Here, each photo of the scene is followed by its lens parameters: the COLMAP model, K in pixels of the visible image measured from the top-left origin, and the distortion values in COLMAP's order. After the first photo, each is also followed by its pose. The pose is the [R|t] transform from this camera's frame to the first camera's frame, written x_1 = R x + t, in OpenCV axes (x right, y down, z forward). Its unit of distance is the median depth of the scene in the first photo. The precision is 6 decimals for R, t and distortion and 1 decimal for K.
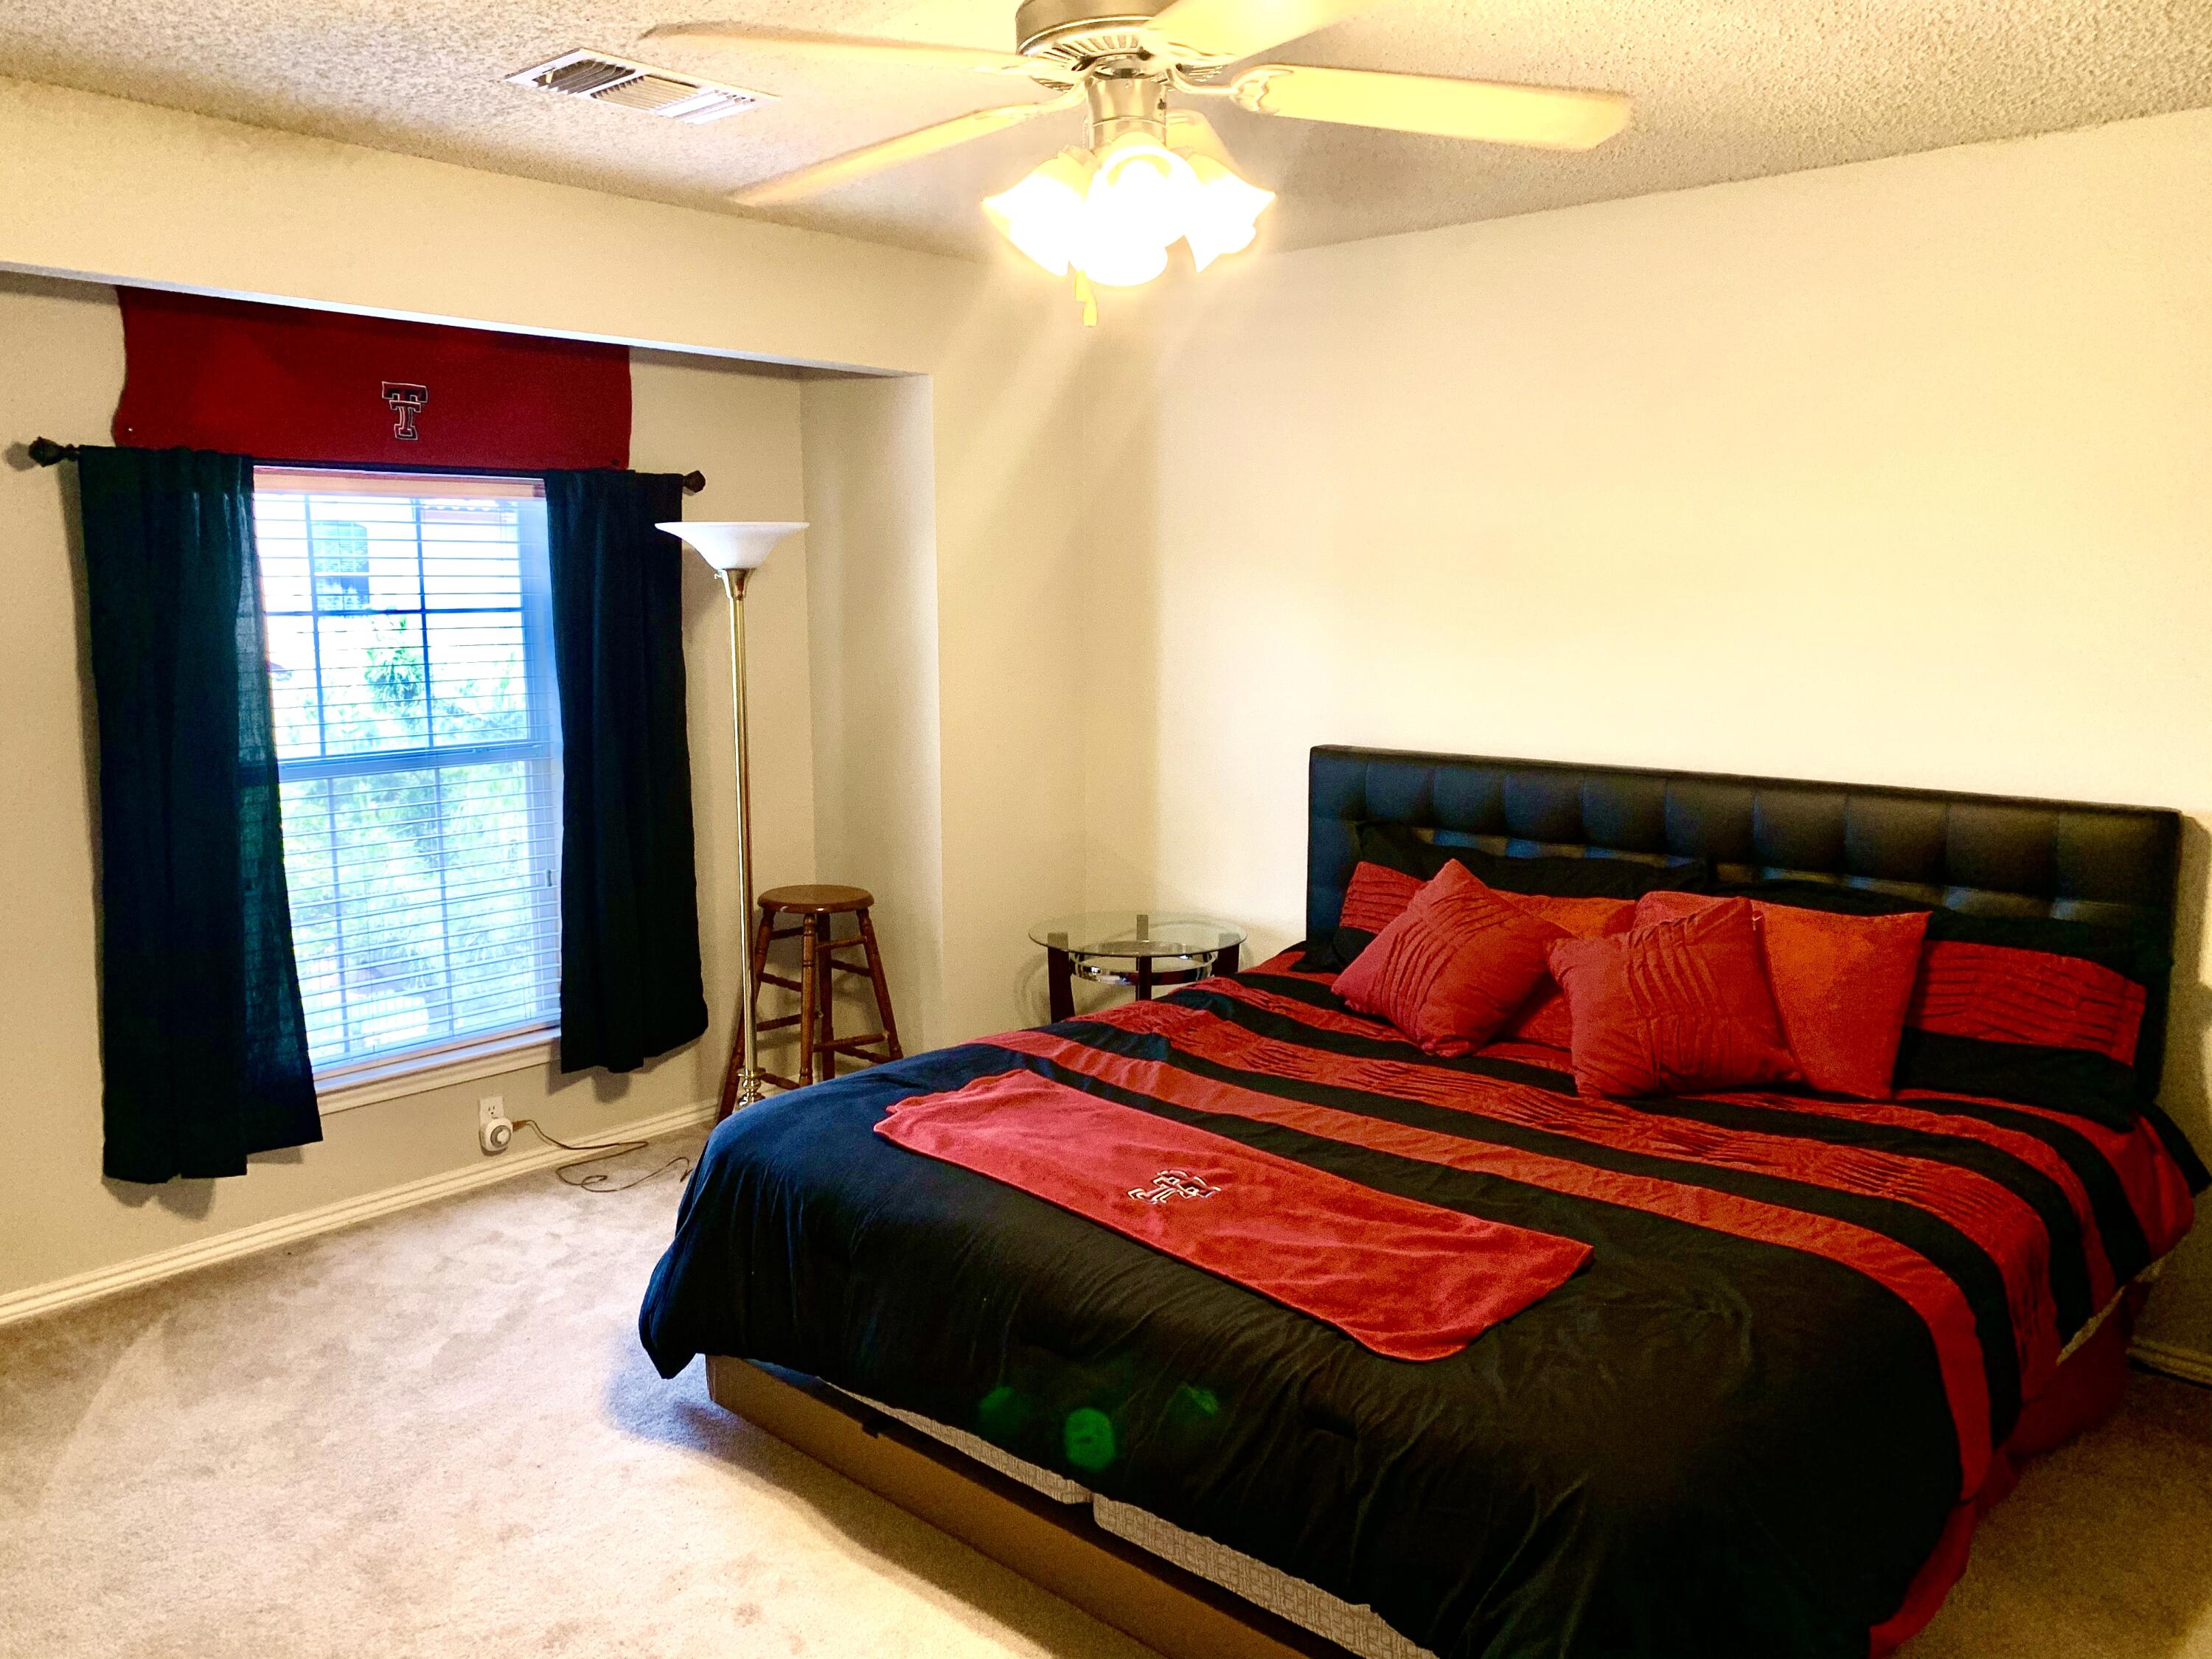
lens RADIAL K [[1693.0, 0, 1103.1], [0, 1693.0, 810.8], [0, 0, 1]] dist [-0.009479, -0.012627]
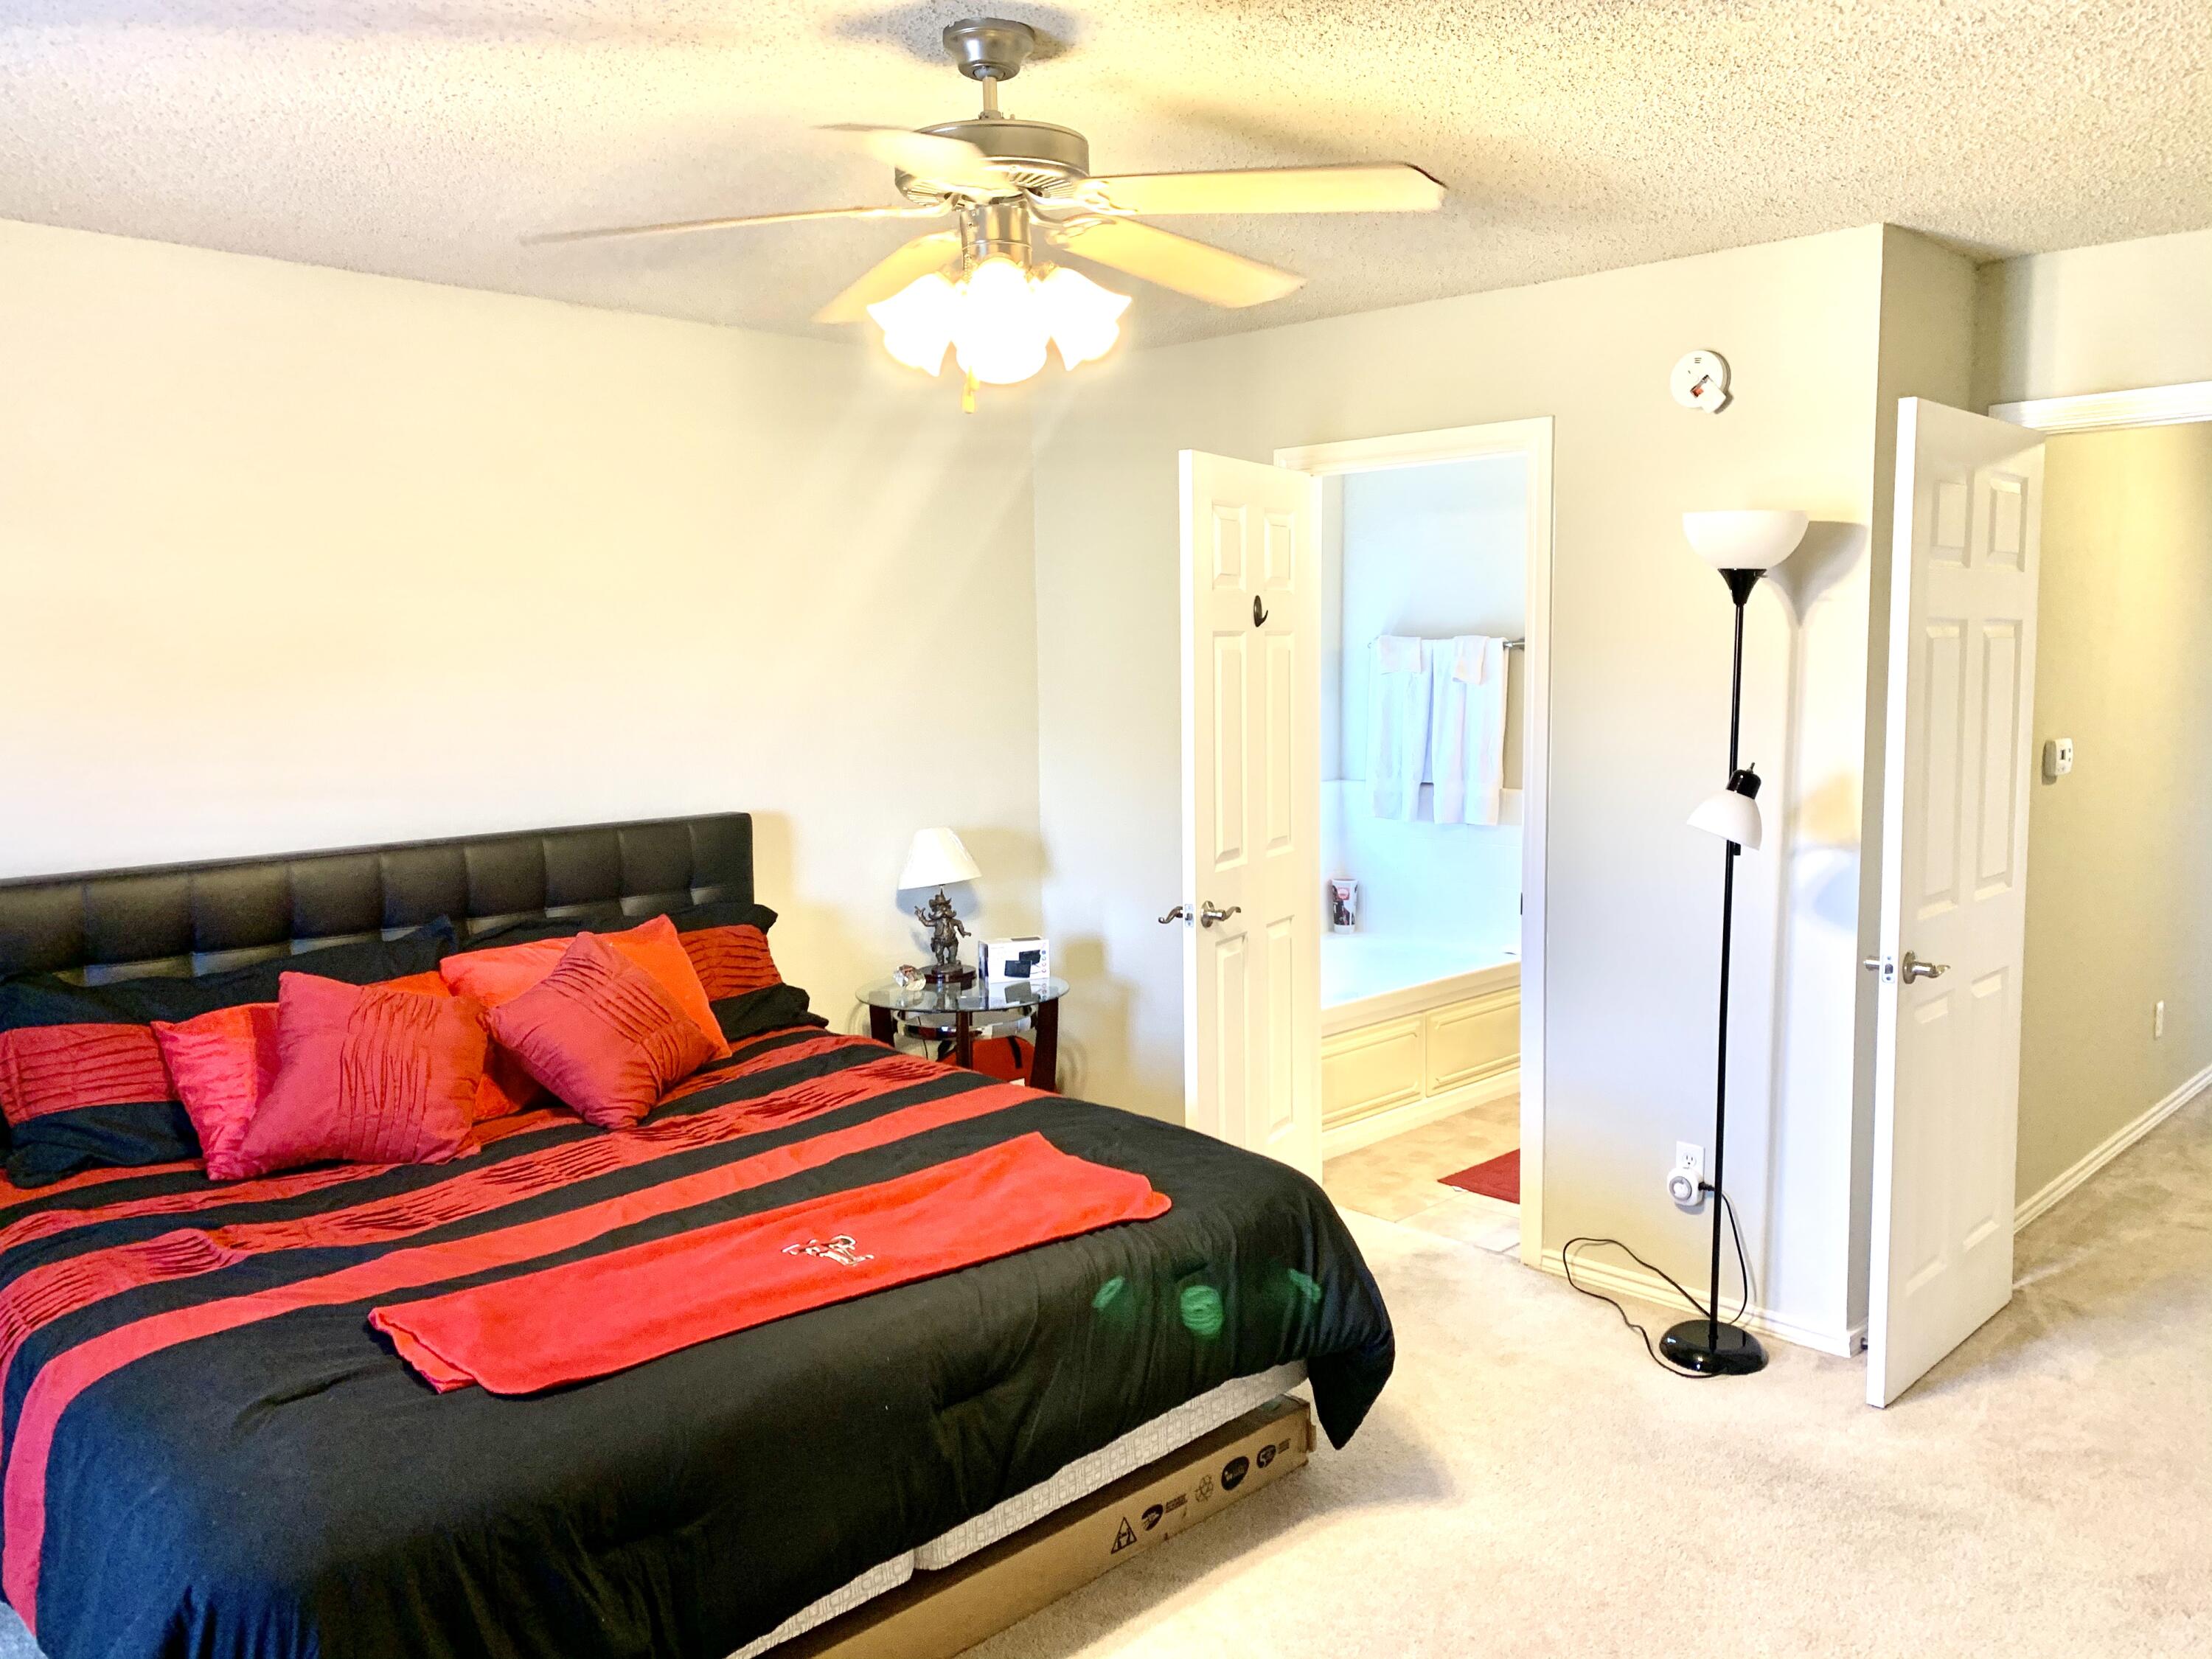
lens RADIAL K [[1693.0, 0, 1102.2], [0, 1693.0, 845.6], [0, 0, 1]] dist [-0.009479, -0.012627]
pose [[0.074220, -0.125175, 0.989355, -0.803016], [0.164450, 0.980045, 0.111660, -0.084631], [-0.983589, 0.154412, 0.093324, 0.633496]]
